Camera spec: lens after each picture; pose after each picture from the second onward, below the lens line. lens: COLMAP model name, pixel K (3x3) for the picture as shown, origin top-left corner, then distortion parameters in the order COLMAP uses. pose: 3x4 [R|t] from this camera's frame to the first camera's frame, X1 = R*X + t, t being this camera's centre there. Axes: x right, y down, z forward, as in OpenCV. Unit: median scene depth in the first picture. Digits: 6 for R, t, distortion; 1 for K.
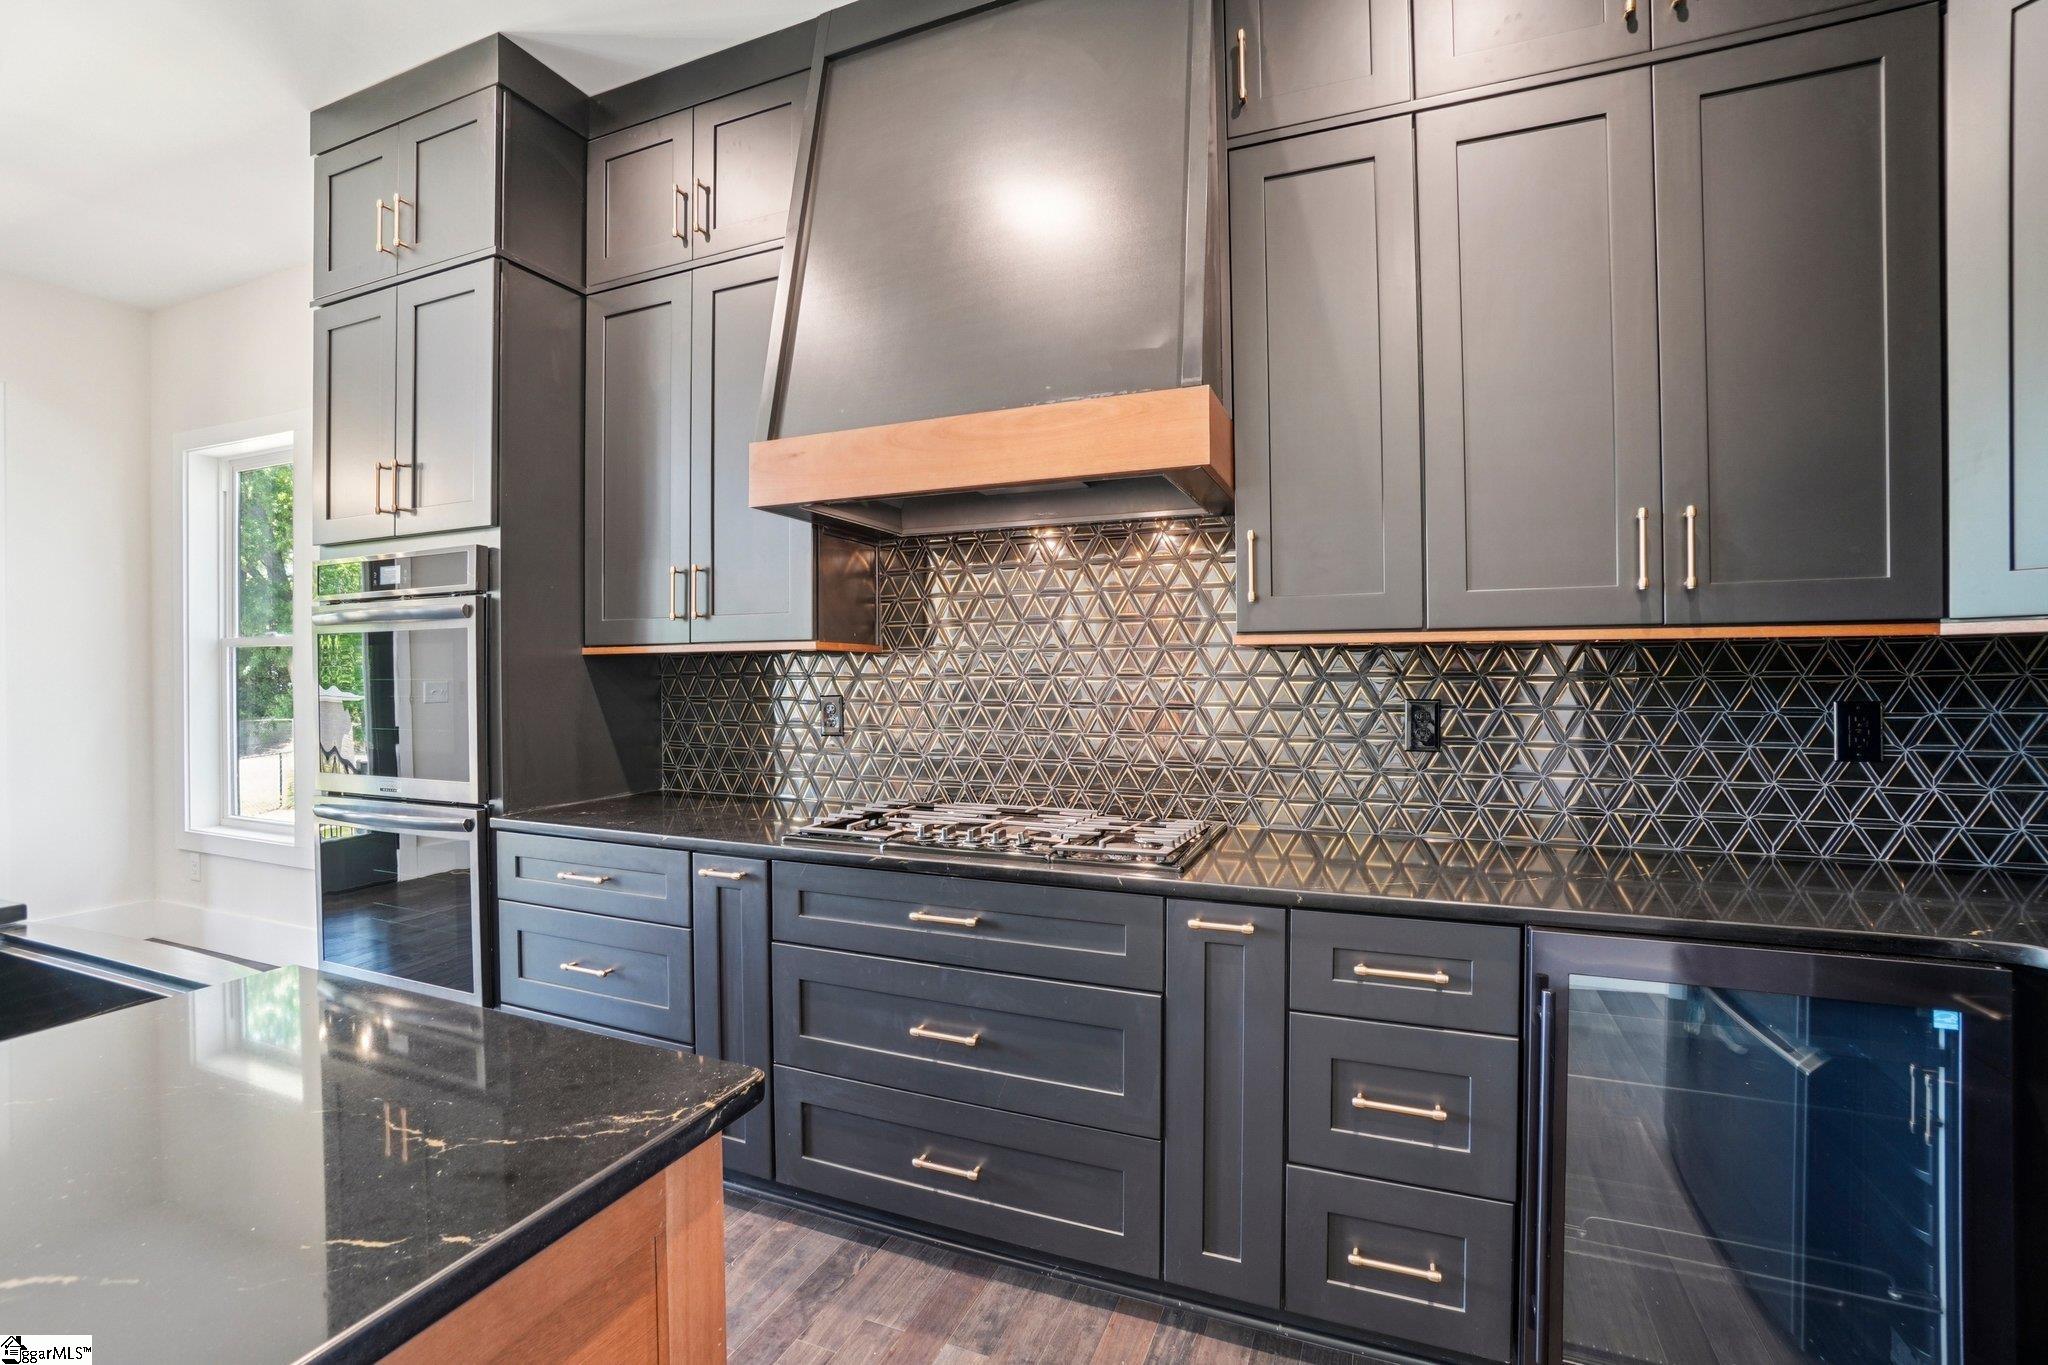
lens RADIAL K [[903.3, 0, 1024.0], [0, 903.3, 682.5], [0, 0, 1]] dist [-0.000665, 0.000407]
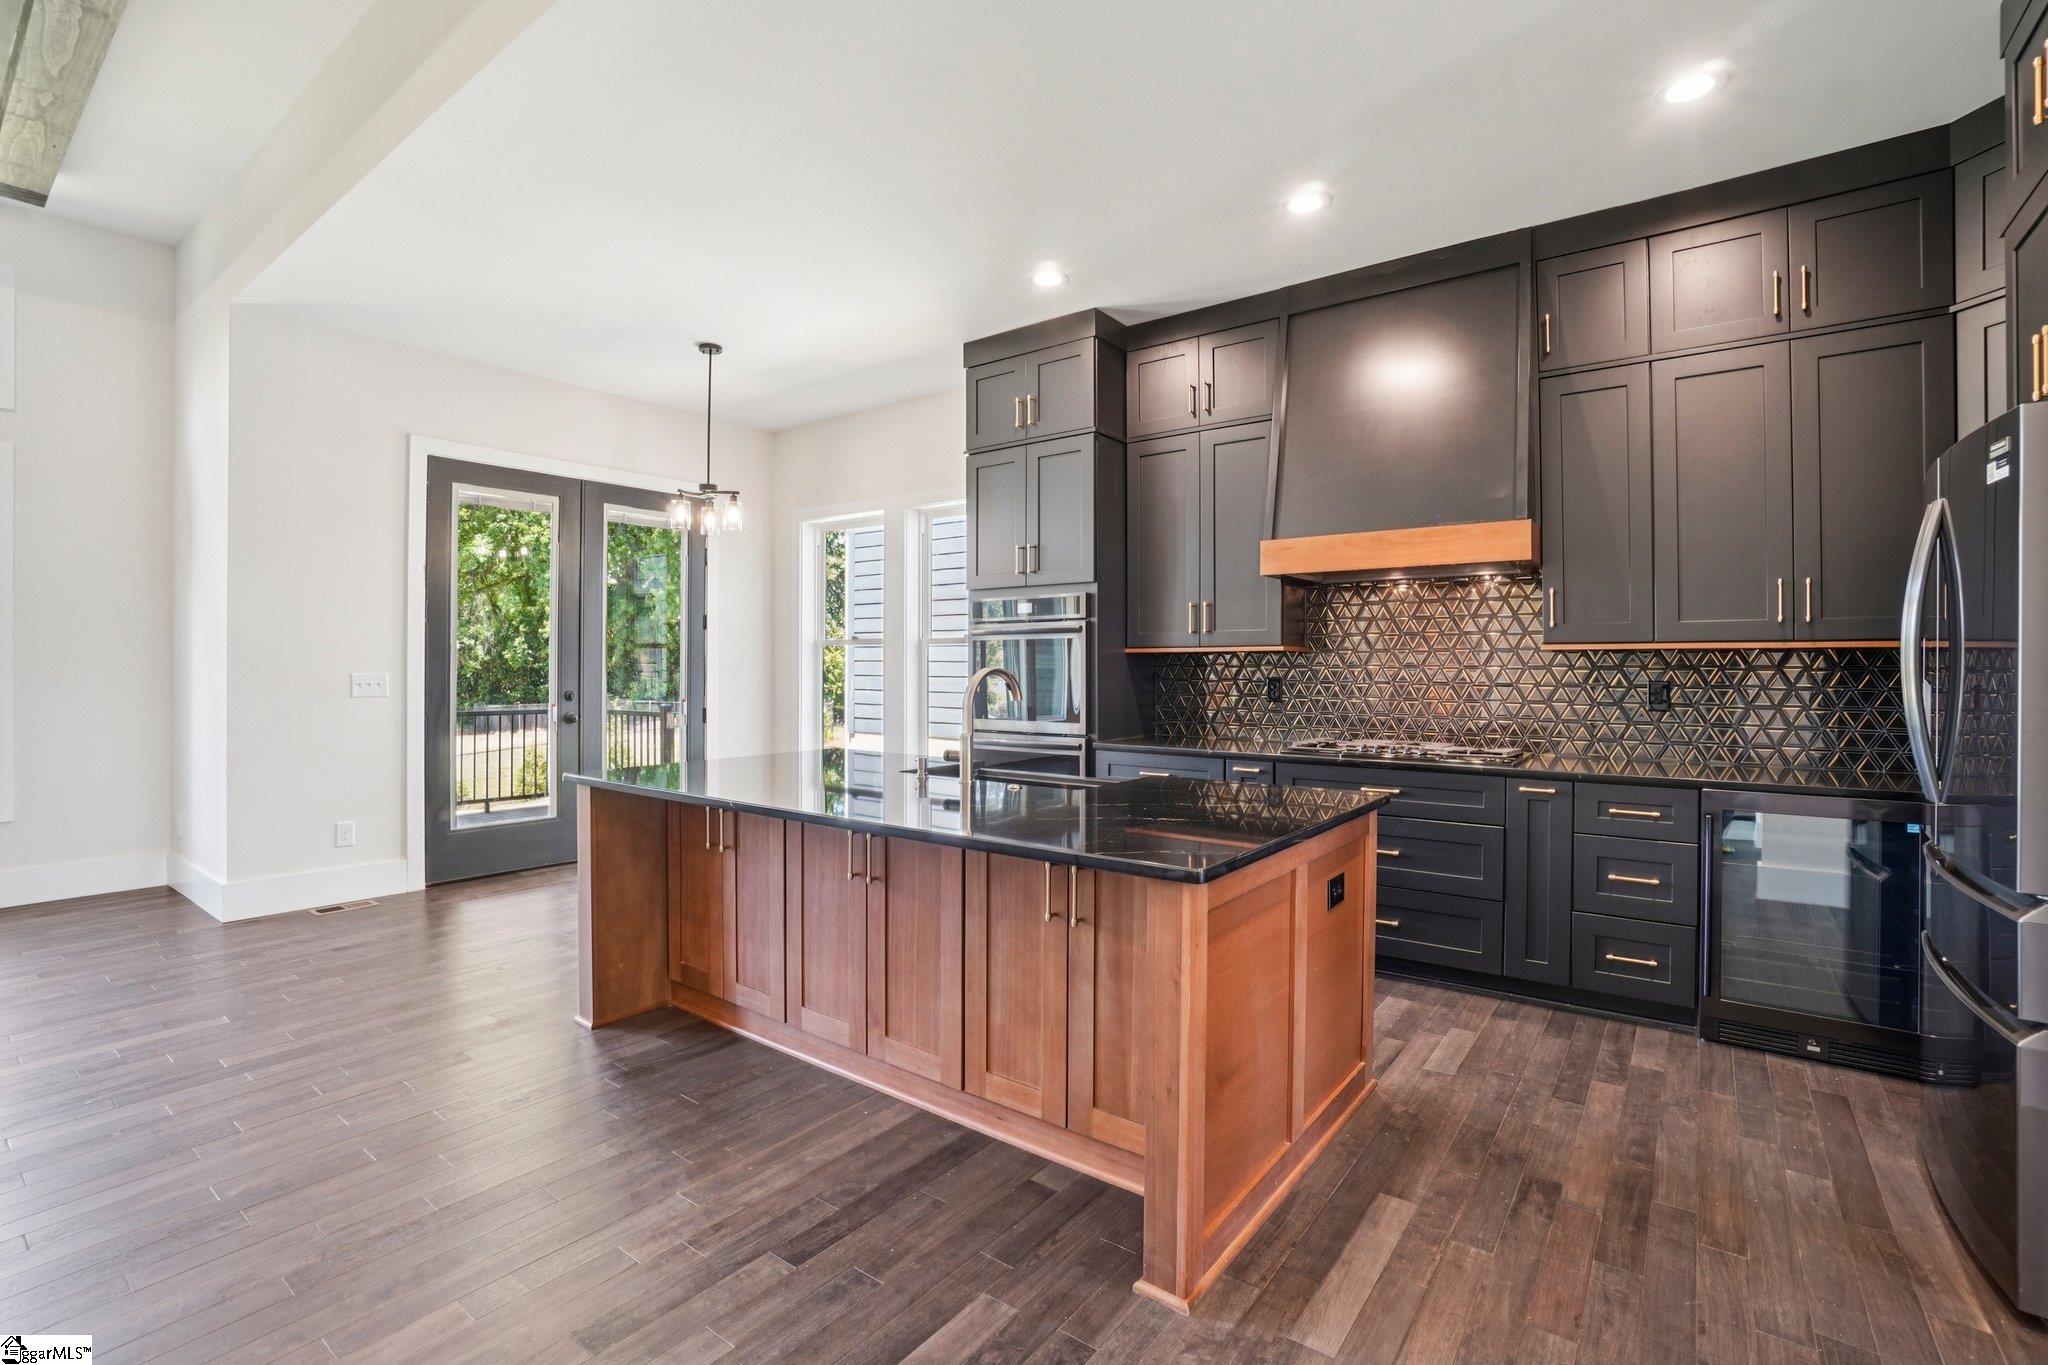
lens RADIAL K [[962.5, 0, 1041.5], [0, 962.5, 668.8], [0, 0, 1]] dist [-0.024881, 0.027723]
pose [[0.977086, 0.005372, -0.212777, -0.305267], [-0.006553, 0.999967, -0.004850, 0.011661], [0.212744, 0.006133, 0.977089, -0.985772]]
